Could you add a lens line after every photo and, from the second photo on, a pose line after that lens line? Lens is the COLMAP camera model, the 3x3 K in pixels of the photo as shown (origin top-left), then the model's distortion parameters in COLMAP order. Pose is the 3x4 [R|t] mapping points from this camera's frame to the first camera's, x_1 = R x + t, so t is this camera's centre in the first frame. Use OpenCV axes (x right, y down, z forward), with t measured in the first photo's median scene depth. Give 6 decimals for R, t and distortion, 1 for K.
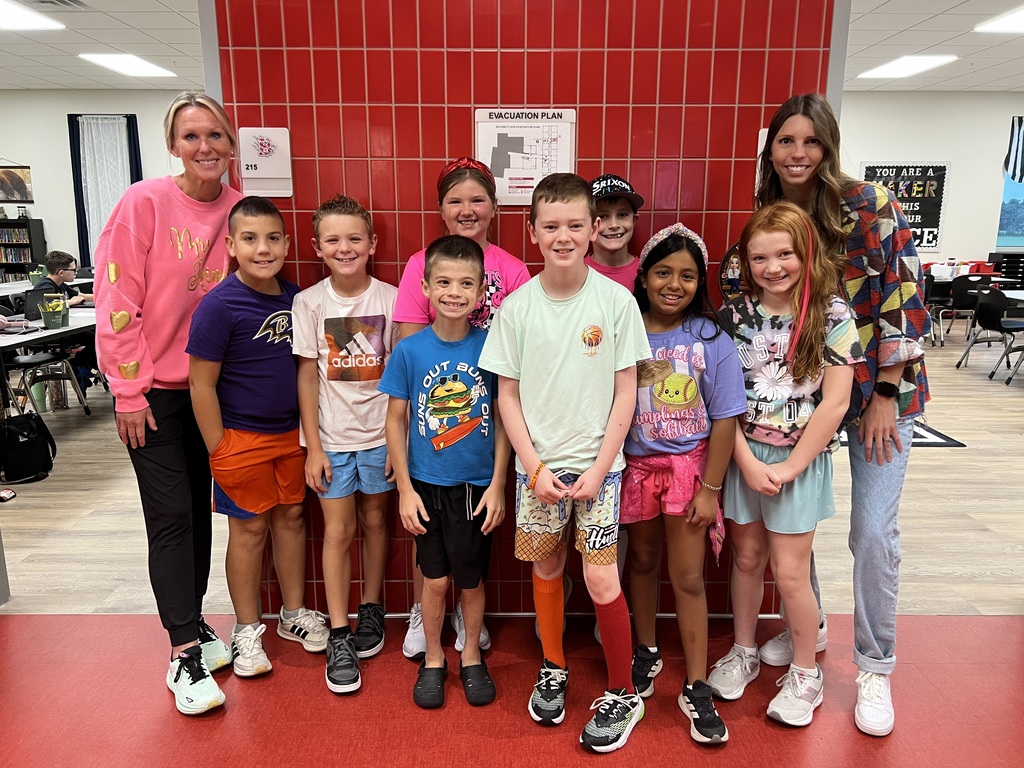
lens RADIAL K [[752.3, 0, 509.9], [0, 752.3, 382.6], [0, 0, 1]] dist [0.047932, -0.036633]
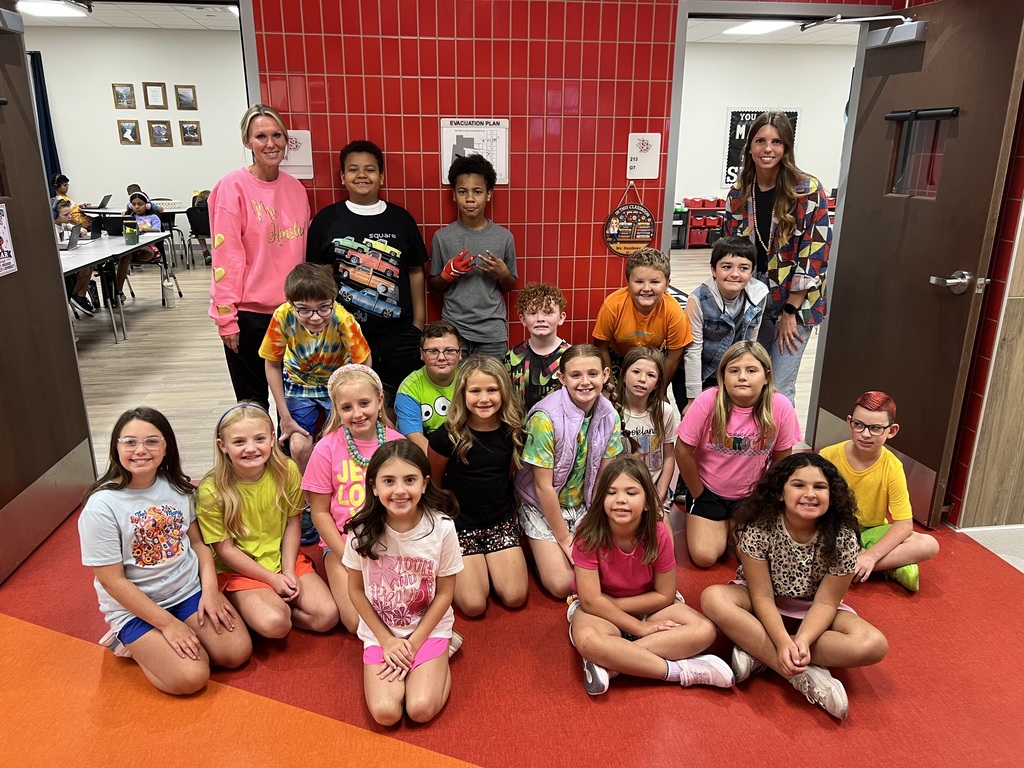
lens RADIAL K [[752.3, 0, 512.0], [0, 752.3, 384.7], [0, 0, 1]] dist [0.047932, -0.036633]
pose [[0.989444, -0.037257, 0.140046, -0.132536], [0.023861, 0.995081, 0.096147, 0.013164], [-0.142939, -0.091791, 0.985466, -0.504020]]
